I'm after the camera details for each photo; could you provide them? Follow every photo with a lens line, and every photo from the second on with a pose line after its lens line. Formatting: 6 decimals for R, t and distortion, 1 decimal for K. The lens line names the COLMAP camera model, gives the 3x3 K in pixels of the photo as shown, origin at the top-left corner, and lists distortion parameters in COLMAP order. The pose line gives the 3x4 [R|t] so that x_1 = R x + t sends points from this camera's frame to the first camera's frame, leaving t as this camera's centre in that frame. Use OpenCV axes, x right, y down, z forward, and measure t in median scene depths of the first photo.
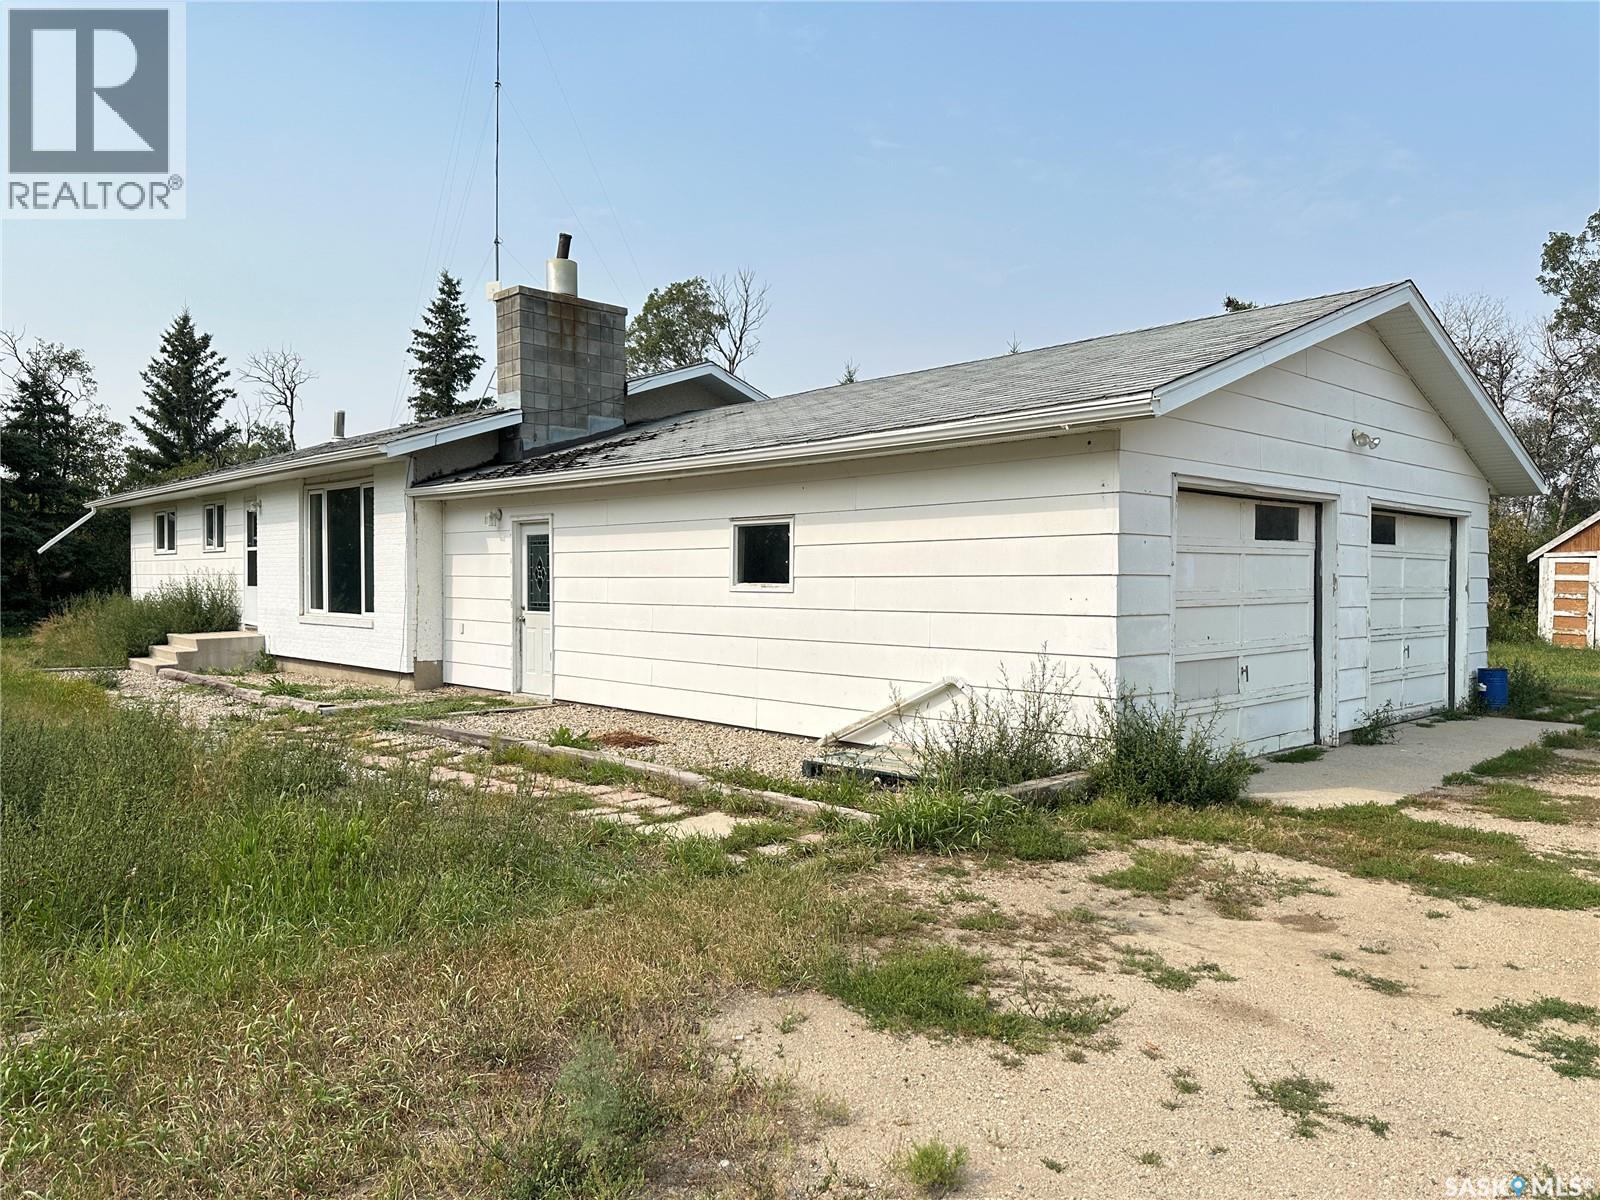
lens RADIAL K [[1129.4, 0, 787.0], [0, 1129.4, 584.3], [0, 0, 1]] dist [0.058567, -0.058683]
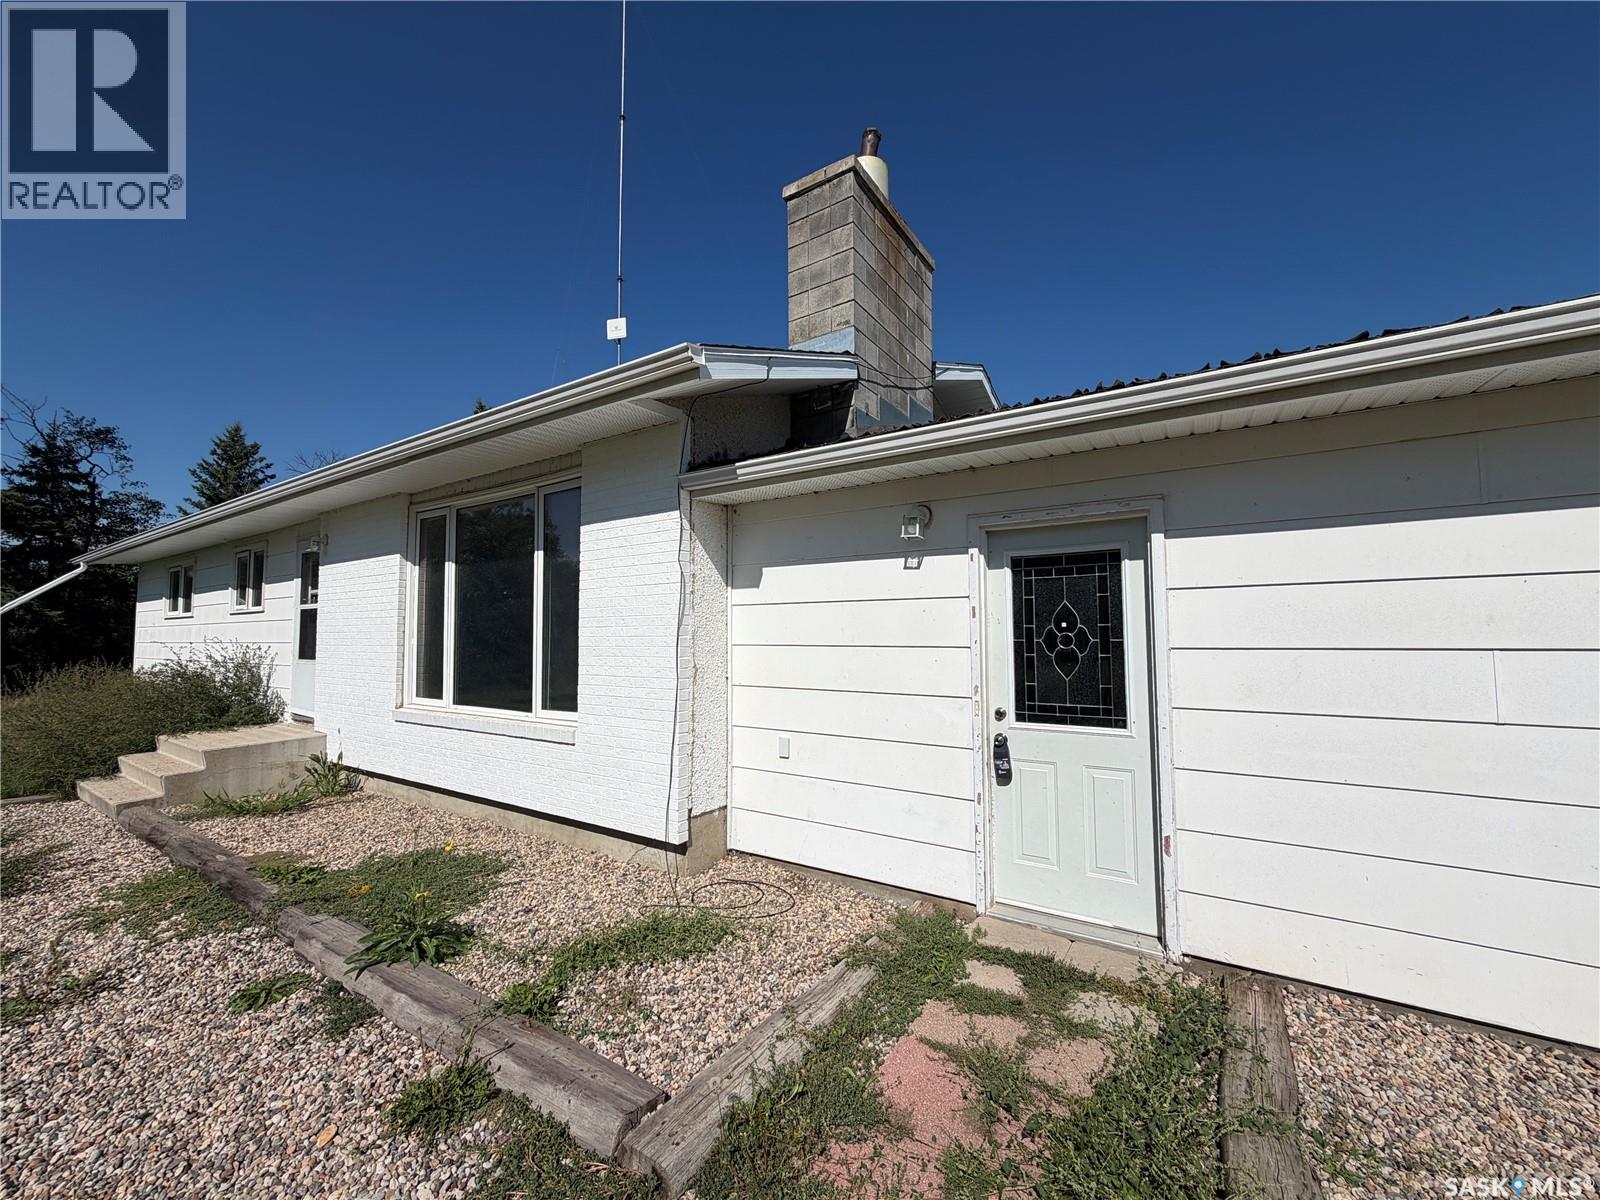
lens RADIAL K [[641.3, 0, 790.7], [0, 641.3, 586.0], [0, 0, 1]] dist [0.001218, 0.001721]
pose [[0.973681, 0.006229, 0.227830, -0.393912], [0.012551, 0.996644, -0.080889, -0.011393], [-0.227569, 0.081620, 0.970335, 0.798883]]
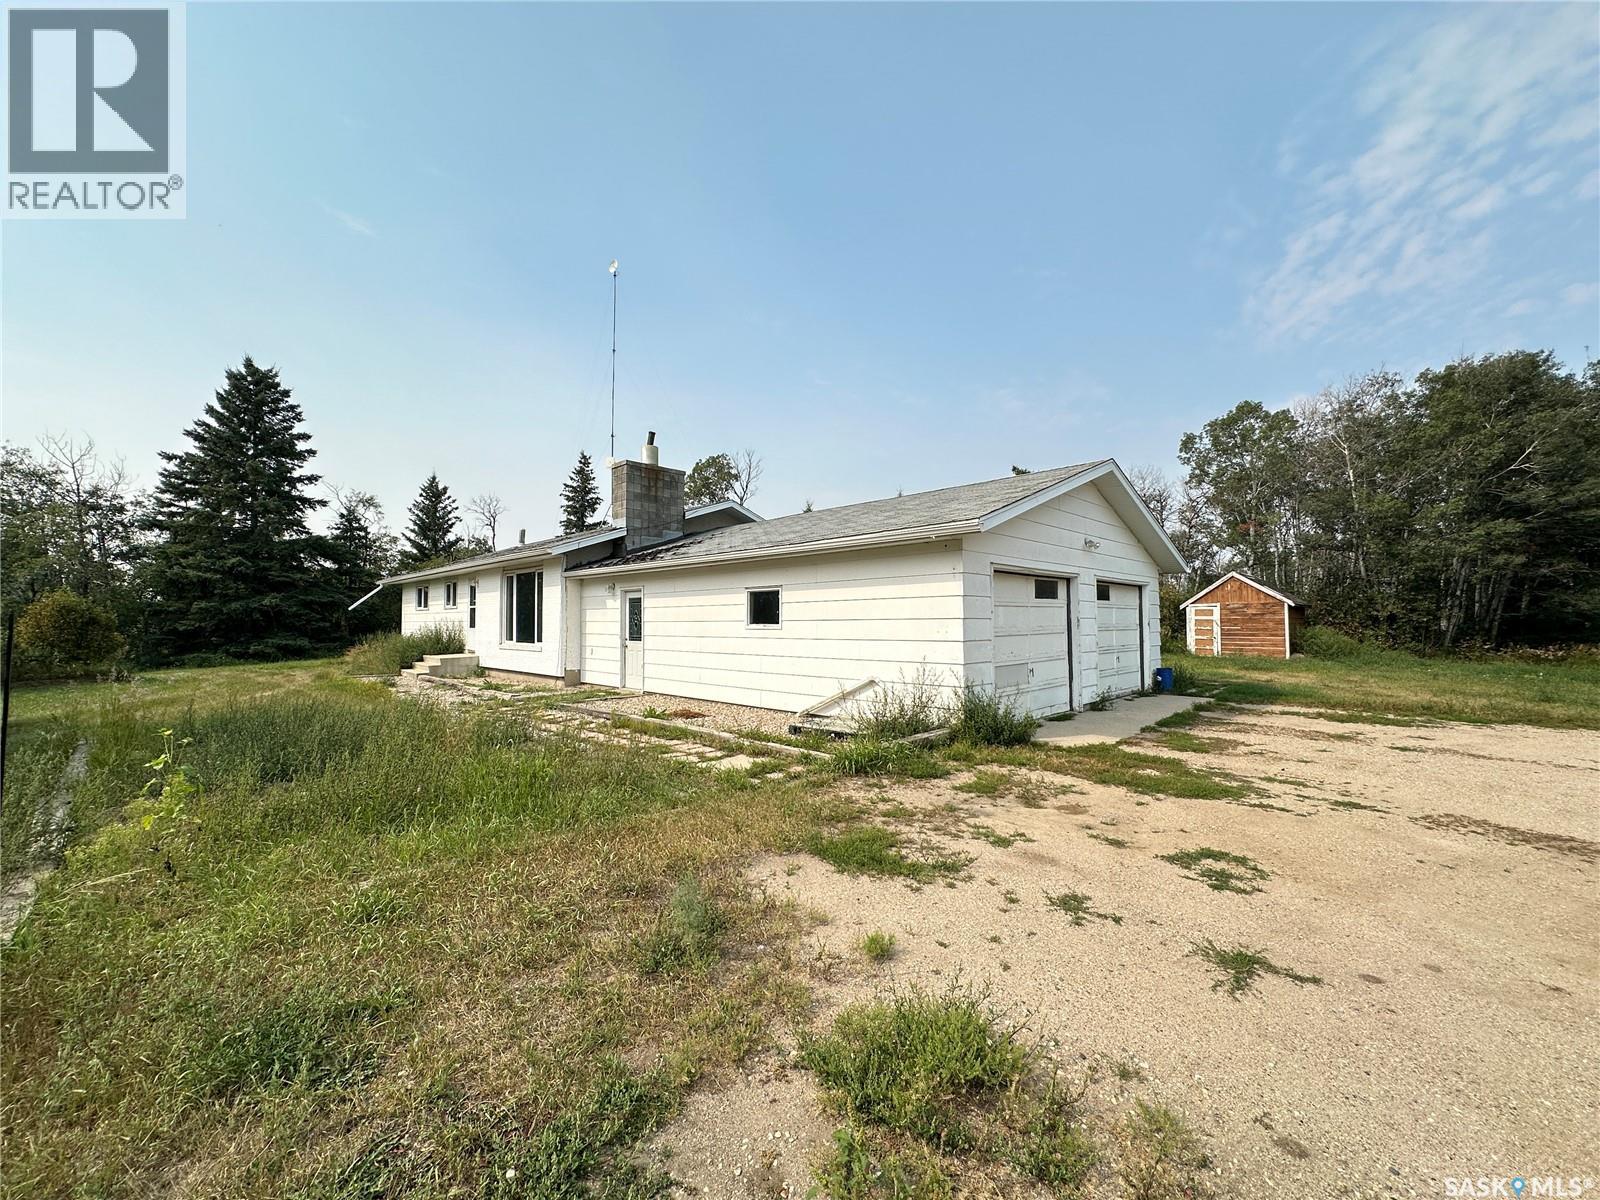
lens RADIAL K [[641.3, 0, 788.8], [0, 641.3, 589.6], [0, 0, 1]] dist [0.001218, 0.001721]
pose [[0.999609, -0.005939, 0.027306, -0.008292], [0.007411, 0.998507, -0.054126, -0.000563], [-0.026943, 0.054307, 0.998161, -0.010265]]
